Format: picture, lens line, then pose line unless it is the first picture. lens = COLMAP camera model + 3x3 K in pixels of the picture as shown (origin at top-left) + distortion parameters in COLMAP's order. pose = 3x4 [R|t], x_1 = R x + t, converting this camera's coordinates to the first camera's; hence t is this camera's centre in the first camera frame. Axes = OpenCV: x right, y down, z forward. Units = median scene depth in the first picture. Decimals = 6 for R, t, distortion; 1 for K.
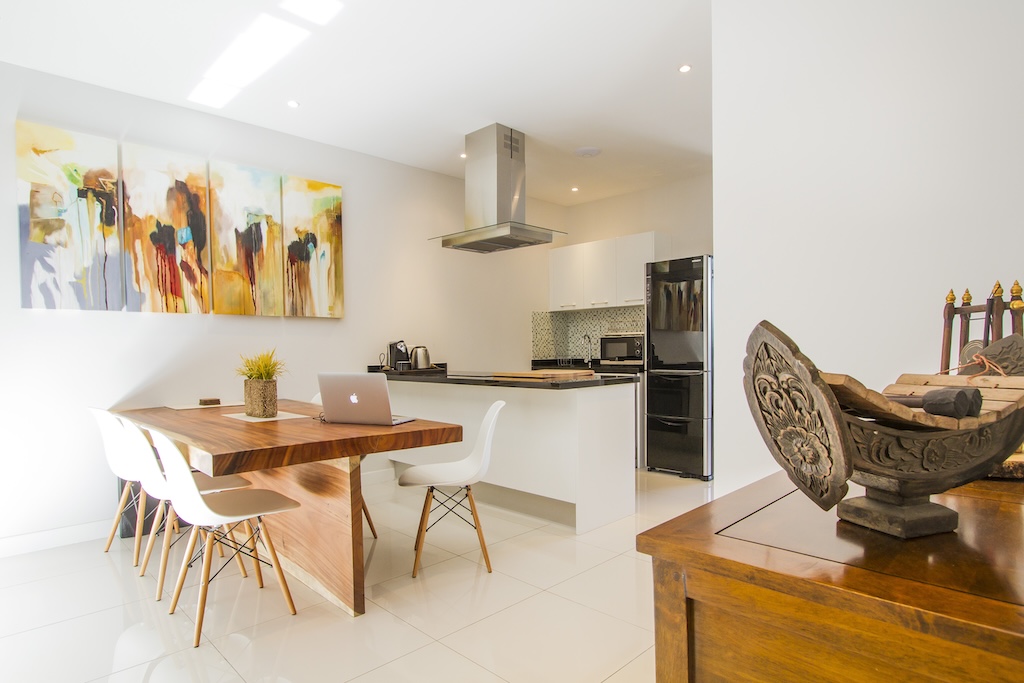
lens RADIAL K [[557.1, 0, 513.9], [0, 557.1, 365.6], [0, 0, 1]] dist [0.000676, 0.000006]
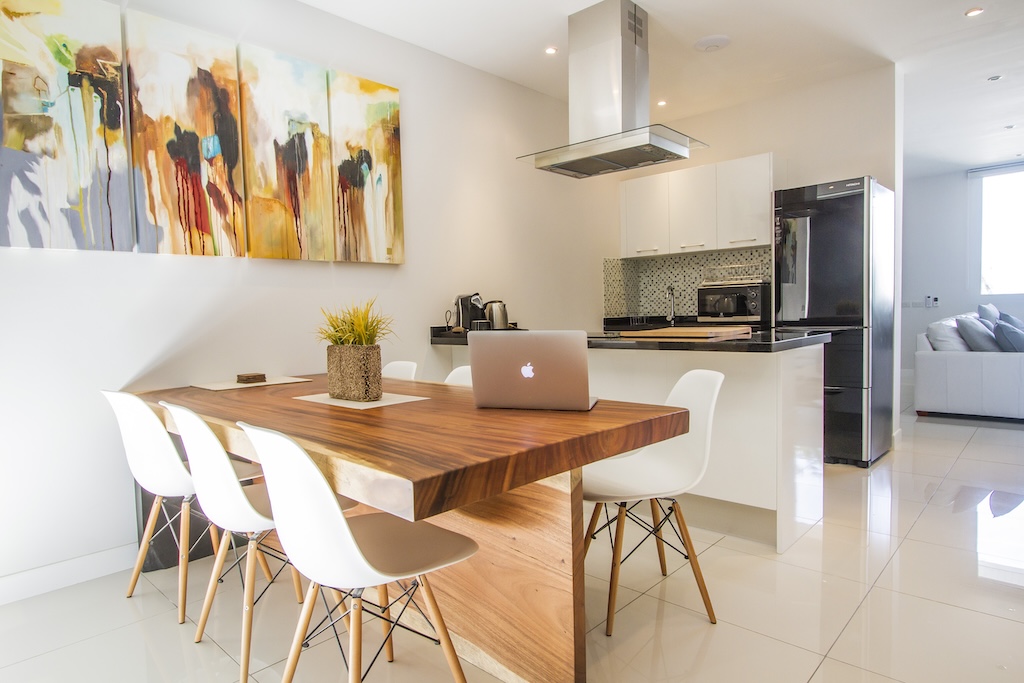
lens RADIAL K [[597.4, 0, 488.4], [0, 597.4, 344.8], [0, 0, 1]] dist [-0.006179, 0.003046]
pose [[0.999770, -0.017159, 0.012843, -0.247937], [0.016849, 0.999573, 0.023864, 0.008210], [-0.013247, -0.023642, 0.999633, 0.222062]]
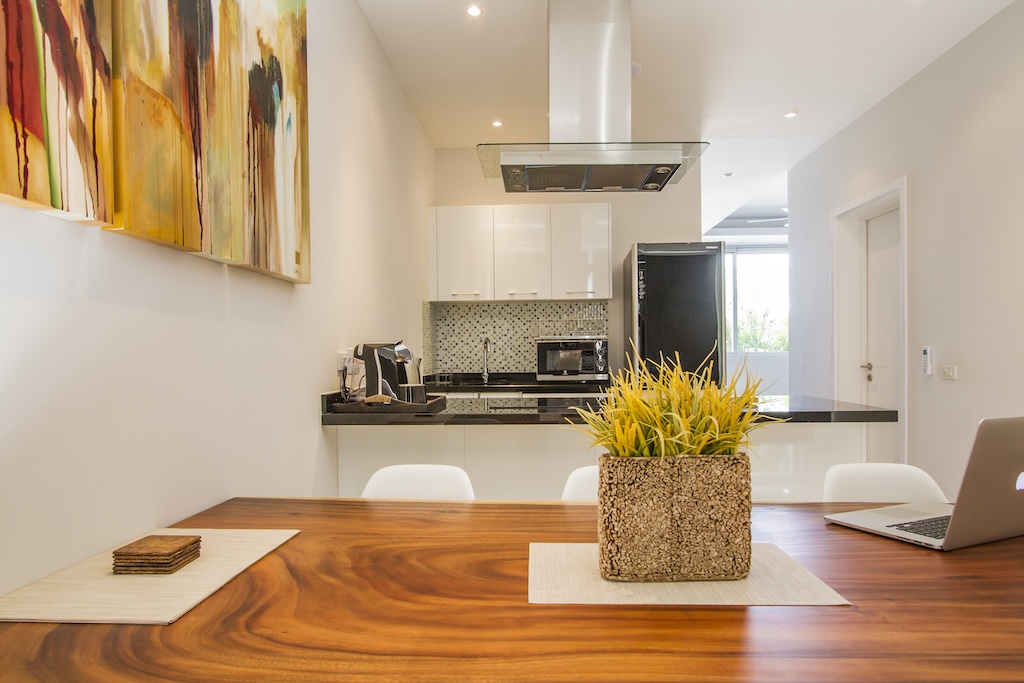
lens RADIAL K [[634.1, 0, 512.5], [0, 634.1, 355.3], [0, 0, 1]] dist [-0.001387, 0.000405]
pose [[0.747926, 0.002684, 0.663776, -0.620422], [0.021998, 0.999342, -0.028827, -0.018232], [-0.663417, 0.036162, 0.747375, 0.663798]]
